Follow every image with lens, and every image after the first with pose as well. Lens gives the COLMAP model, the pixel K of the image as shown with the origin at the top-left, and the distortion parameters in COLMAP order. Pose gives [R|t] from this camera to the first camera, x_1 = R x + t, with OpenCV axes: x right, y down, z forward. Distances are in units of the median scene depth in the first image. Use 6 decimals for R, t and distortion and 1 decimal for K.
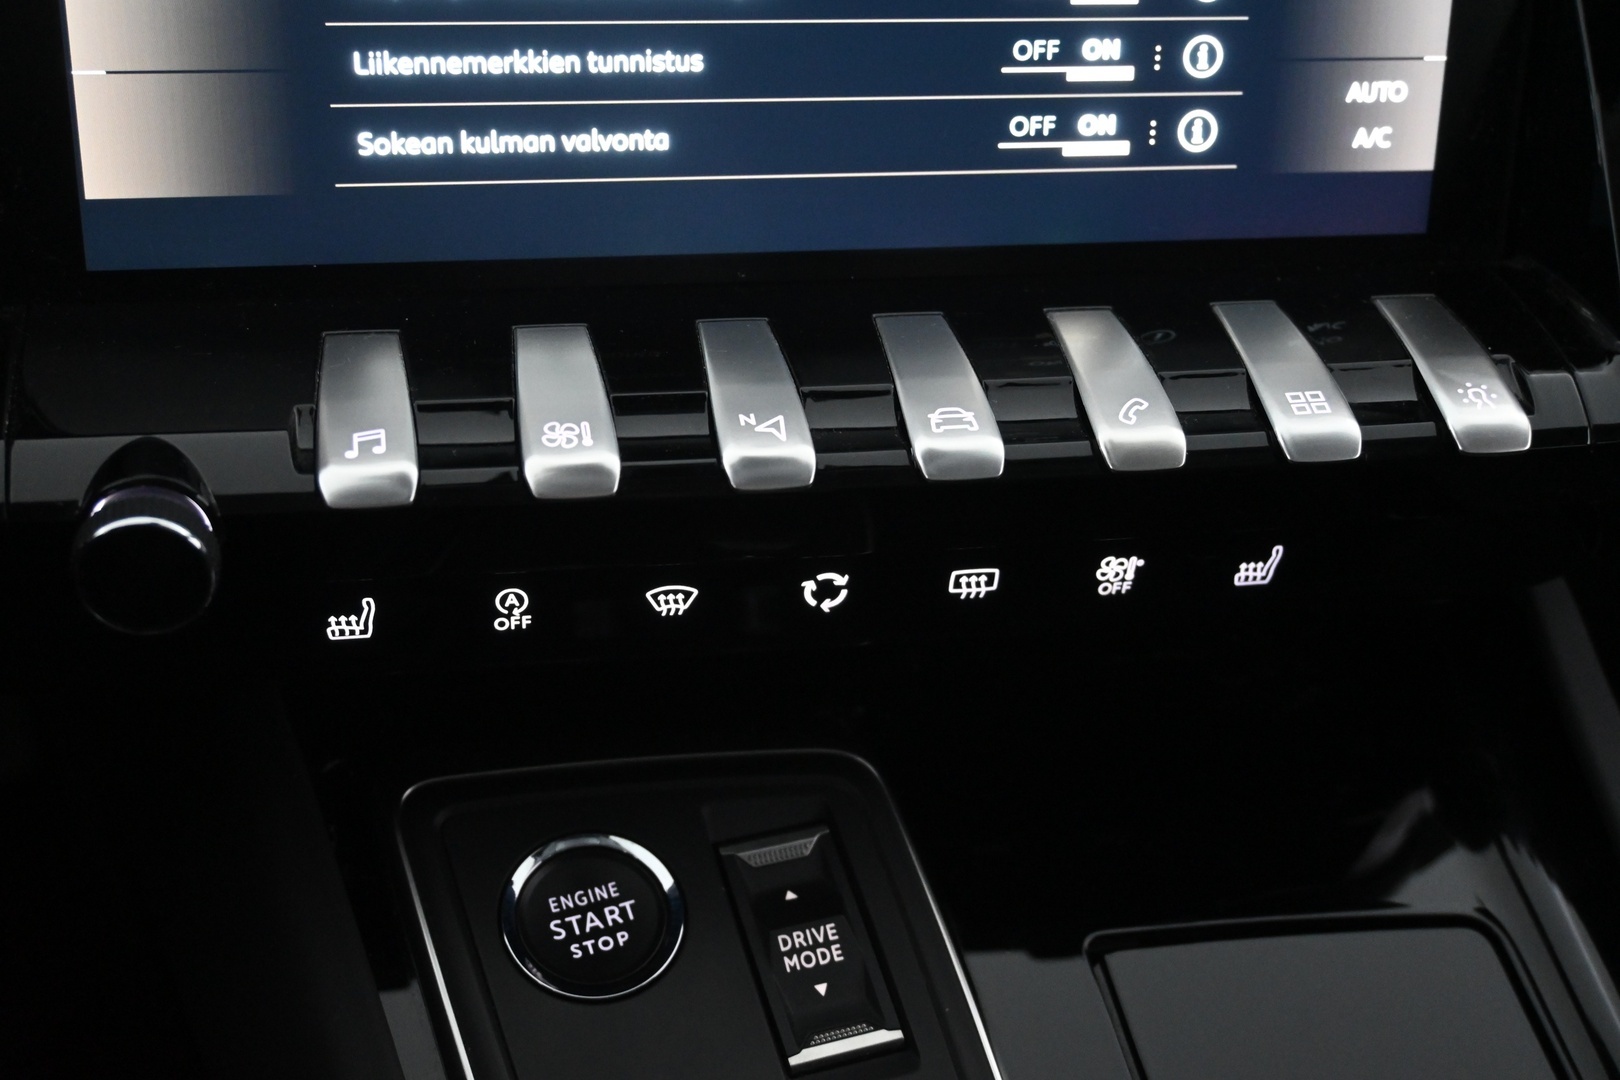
lens RADIAL K [[2069.0, 0, 813.8], [0, 2069.0, 539.5], [0, 0, 1]] dist [-0.016954, 0.000000]
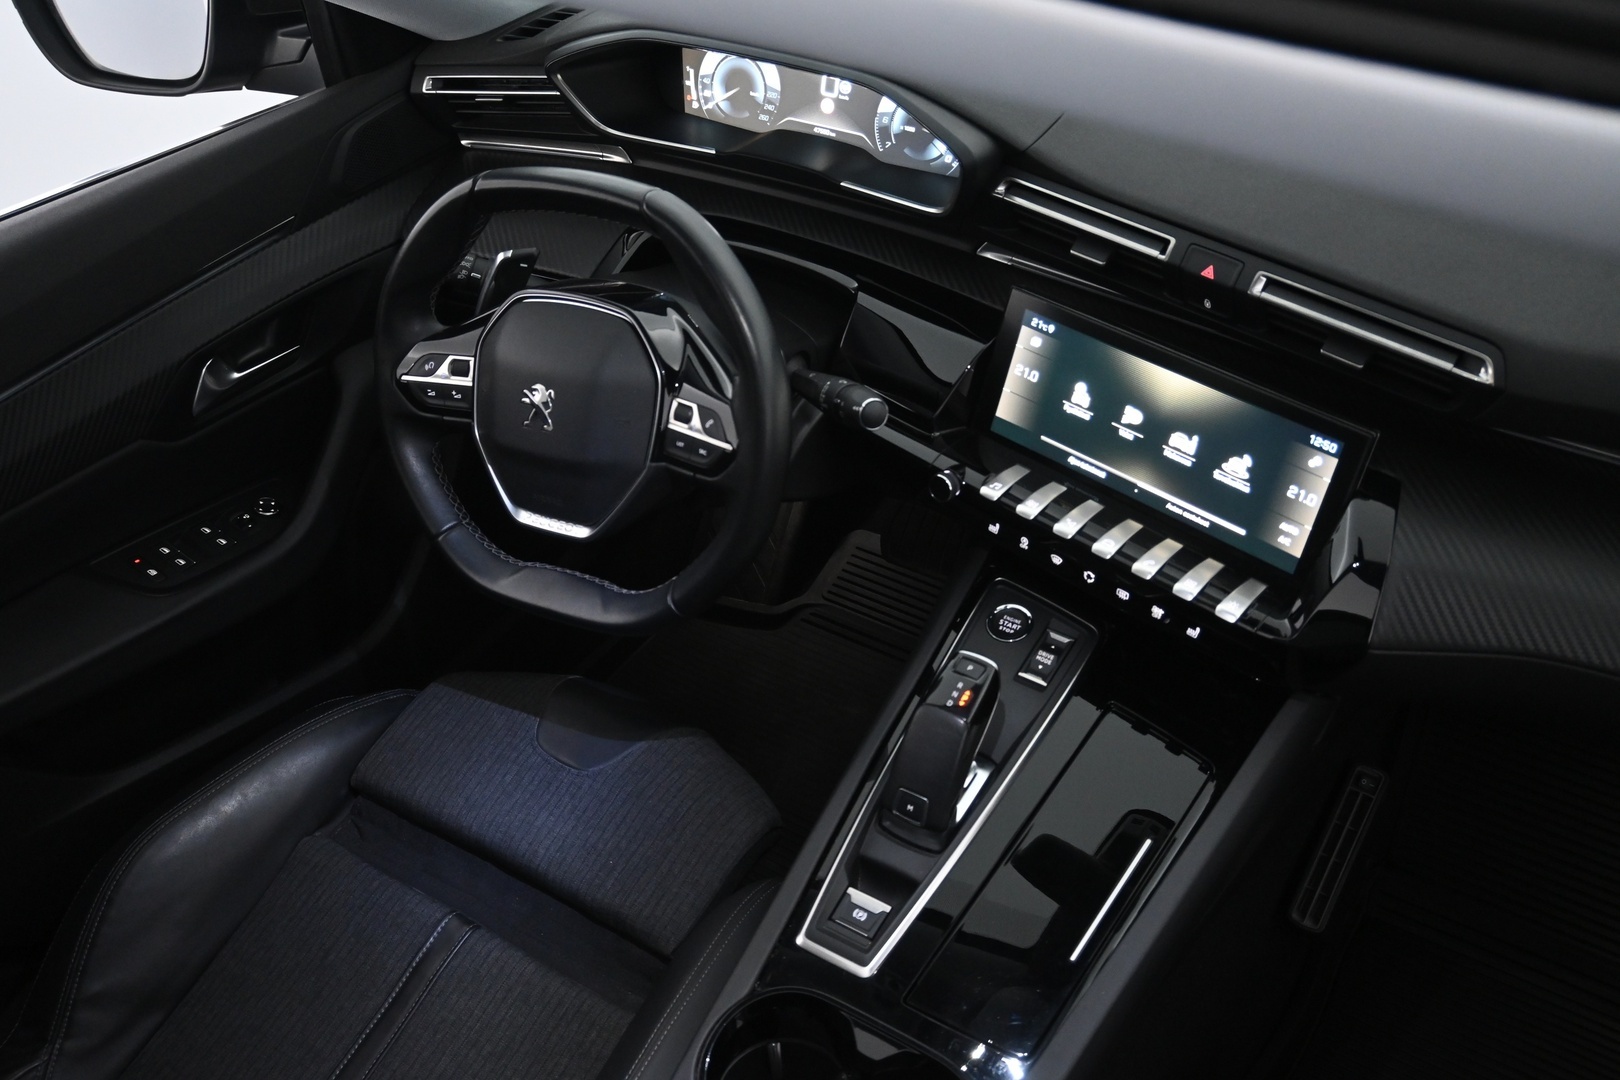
lens RADIAL K [[1556.3, 0, 809.3], [0, 1556.3, 540.4], [0, 0, 1]] dist [-0.002904, 0.000000]
pose [[0.592779, 0.427931, -0.682267, 1.696699], [-0.471834, 0.871072, 0.136405, -0.189342], [0.652675, 0.241059, 0.718266, -1.486503]]
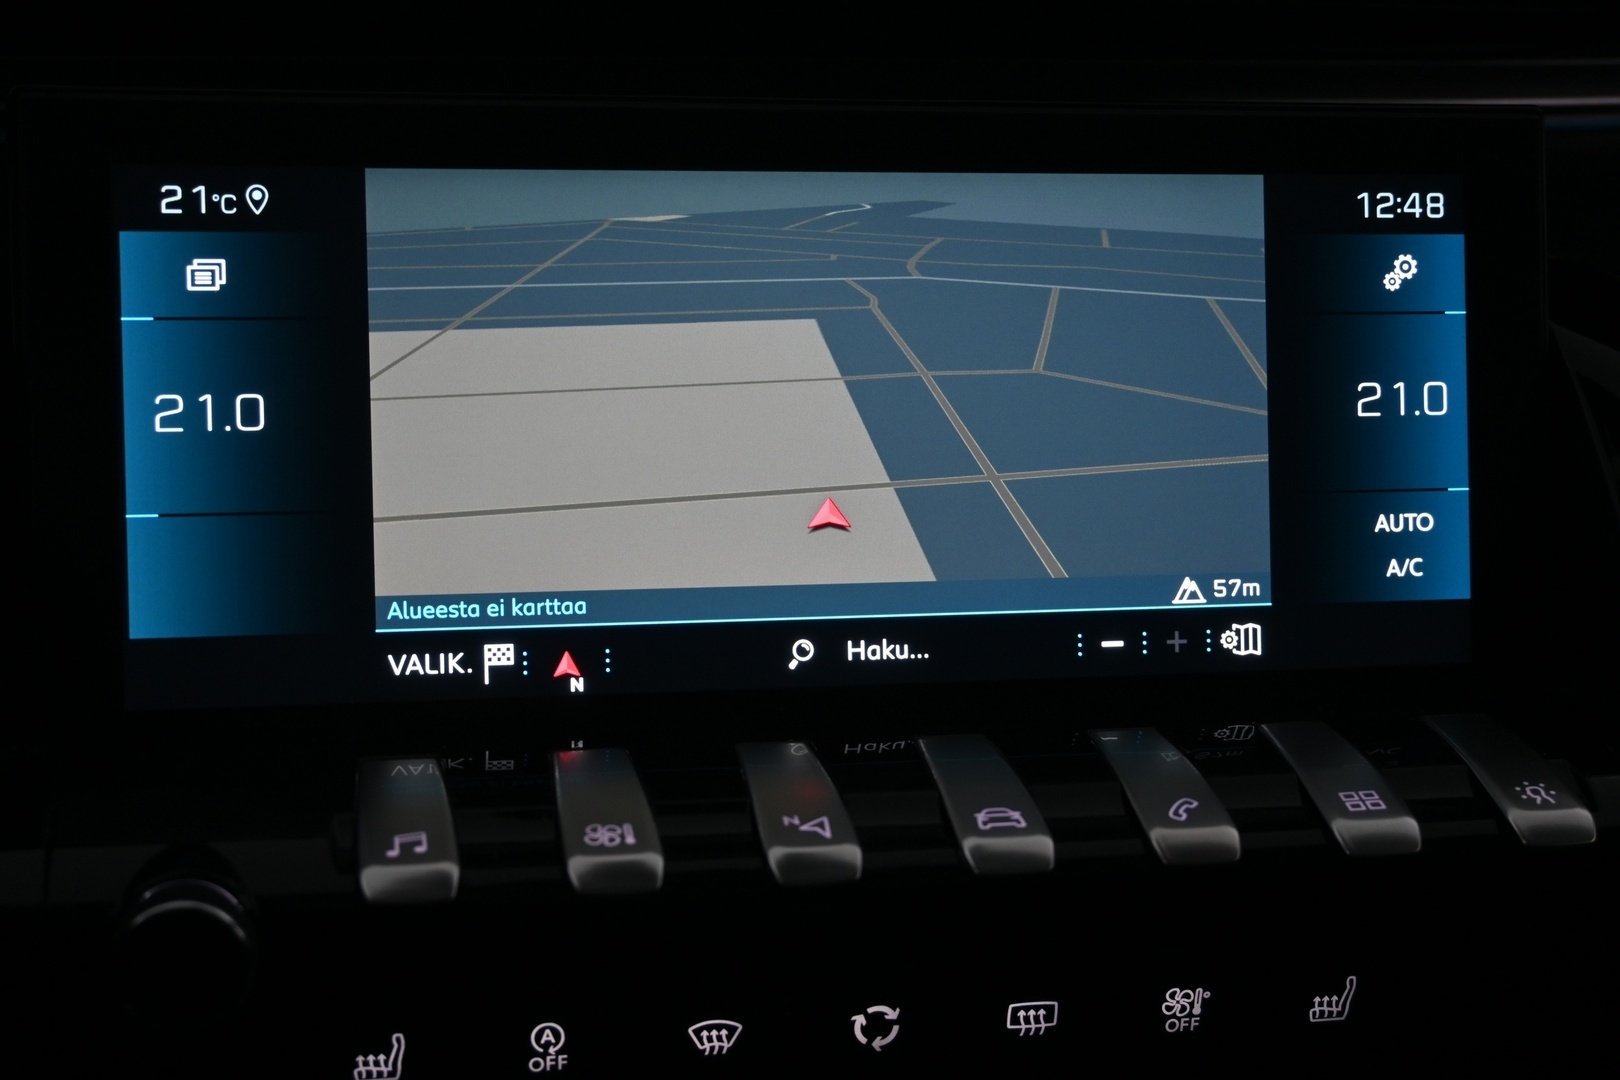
lens RADIAL K [[2373.5, 0, 814.8], [0, 2373.5, 541.3], [0, 0, 1]] dist [-0.009585, 0.000000]
pose [[0.999430, -0.033269, -0.005738, -0.009224], [0.029629, 0.945834, -0.323295, 0.170160], [0.016182, 0.322940, 0.946281, -0.105472]]
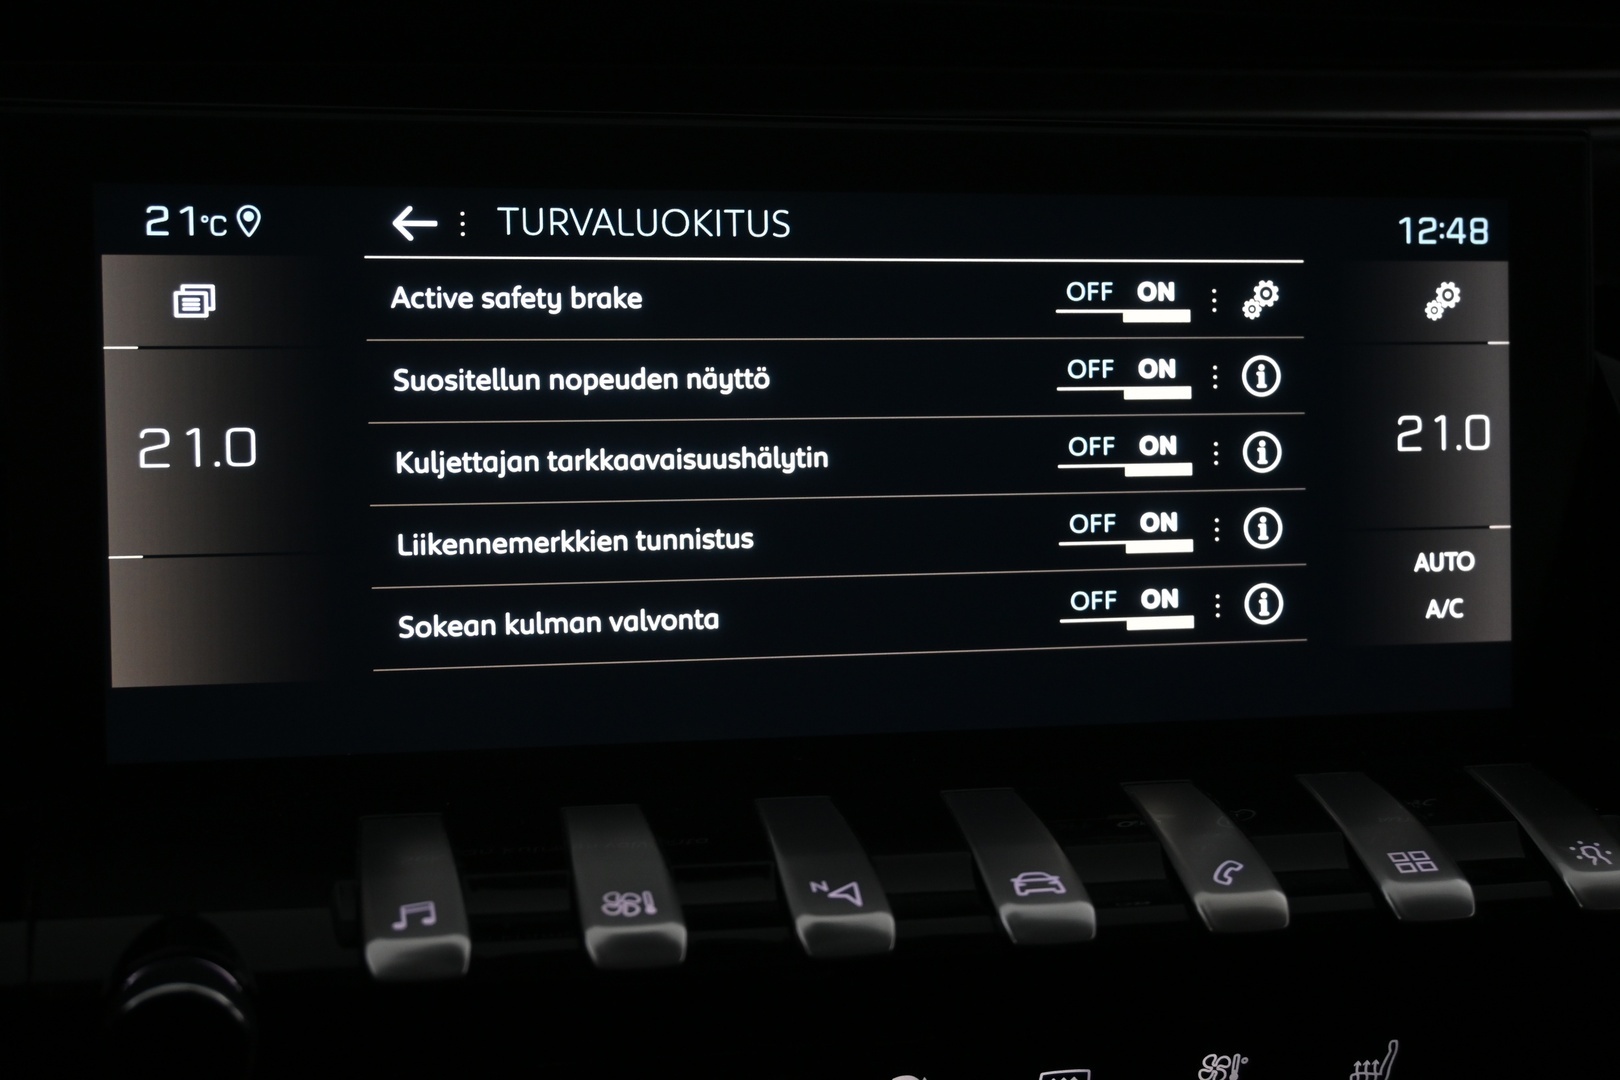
lens RADIAL K [[2373.5, 0, 810.8], [0, 2373.5, 541.6], [0, 0, 1]] dist [-0.009585, 0.000000]
pose [[0.999414, -0.028794, 0.018490, -0.047750], [0.033110, 0.950155, -0.310016, 0.117576], [-0.008641, 0.310446, 0.950552, -0.061611]]
